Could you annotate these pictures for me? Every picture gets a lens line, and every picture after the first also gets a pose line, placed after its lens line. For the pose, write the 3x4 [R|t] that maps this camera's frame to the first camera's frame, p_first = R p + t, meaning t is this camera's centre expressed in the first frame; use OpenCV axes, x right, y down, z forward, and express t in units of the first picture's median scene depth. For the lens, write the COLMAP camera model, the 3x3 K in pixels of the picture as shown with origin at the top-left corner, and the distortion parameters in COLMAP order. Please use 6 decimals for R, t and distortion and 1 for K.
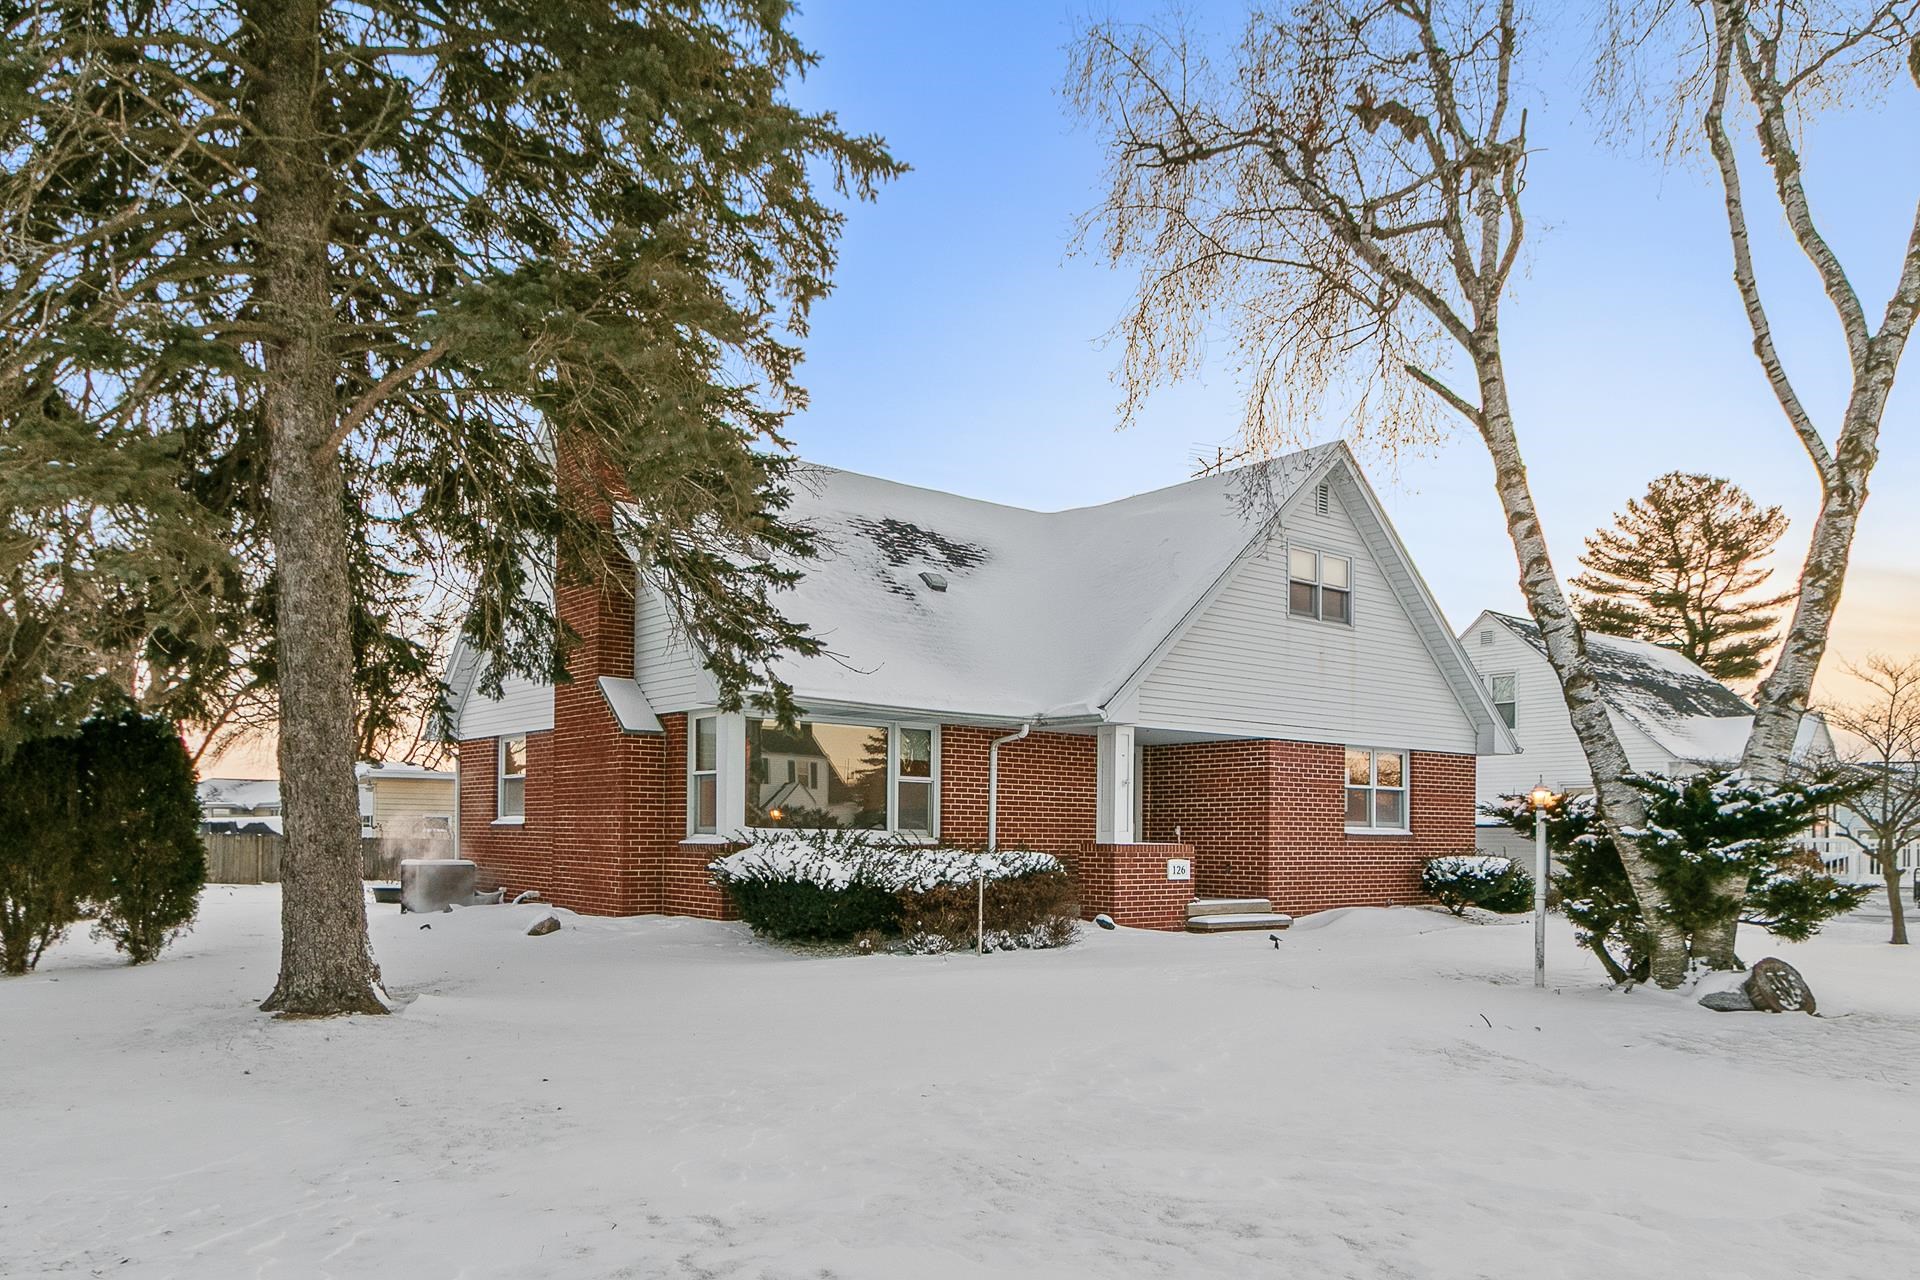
lens RADIAL K [[1275.3, 0, 959.1], [0, 1275.3, 718.2], [0, 0, 1]] dist [0.005151, 0.004316]
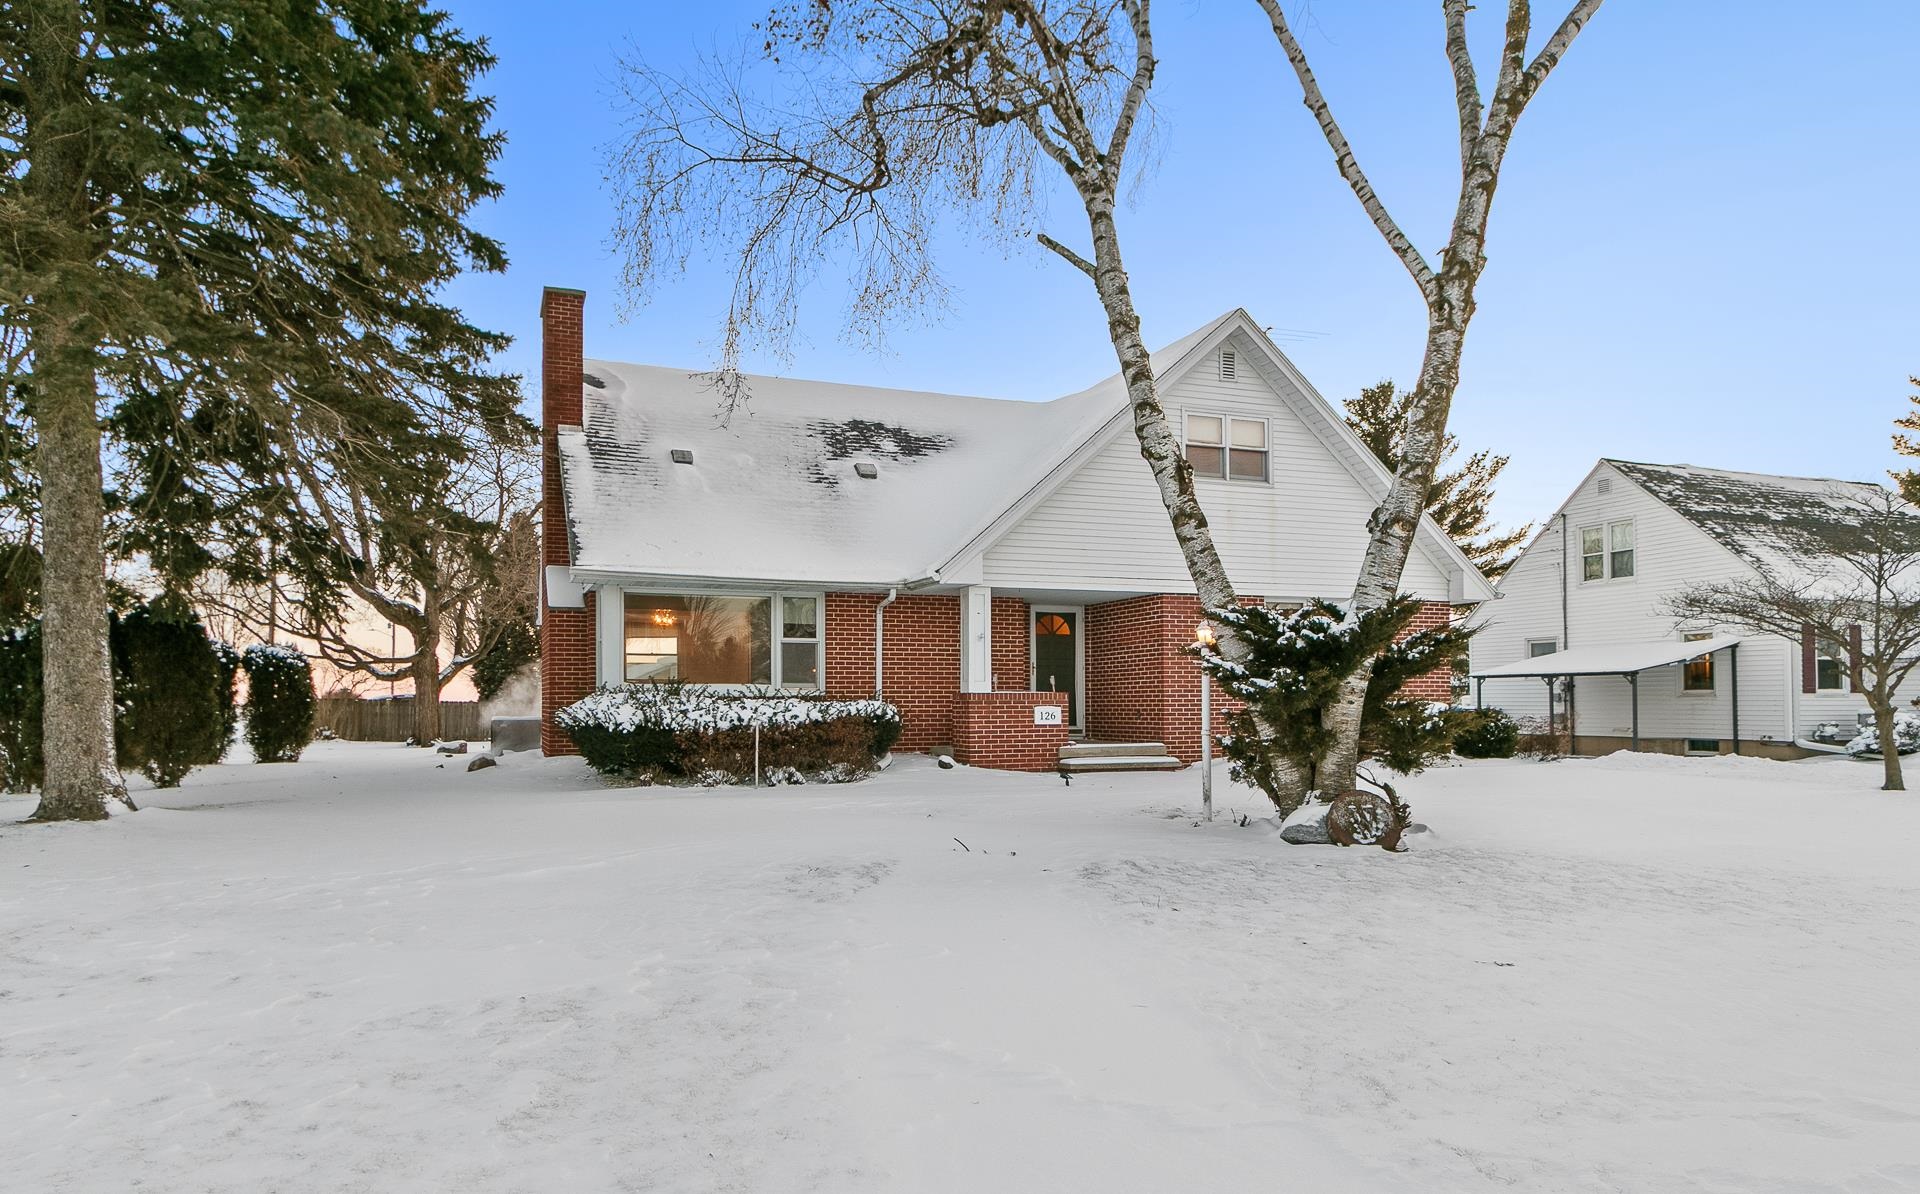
lens RADIAL K [[1103.0, 0, 960.0], [0, 1103.0, 597.0], [0, 0, 1]] dist [0.004447, 0.000825]
pose [[0.959362, -0.041996, -0.279037, 0.485899], [0.041231, 0.999113, -0.008613, 0.028621], [0.279151, -0.003242, 0.960242, 0.088704]]
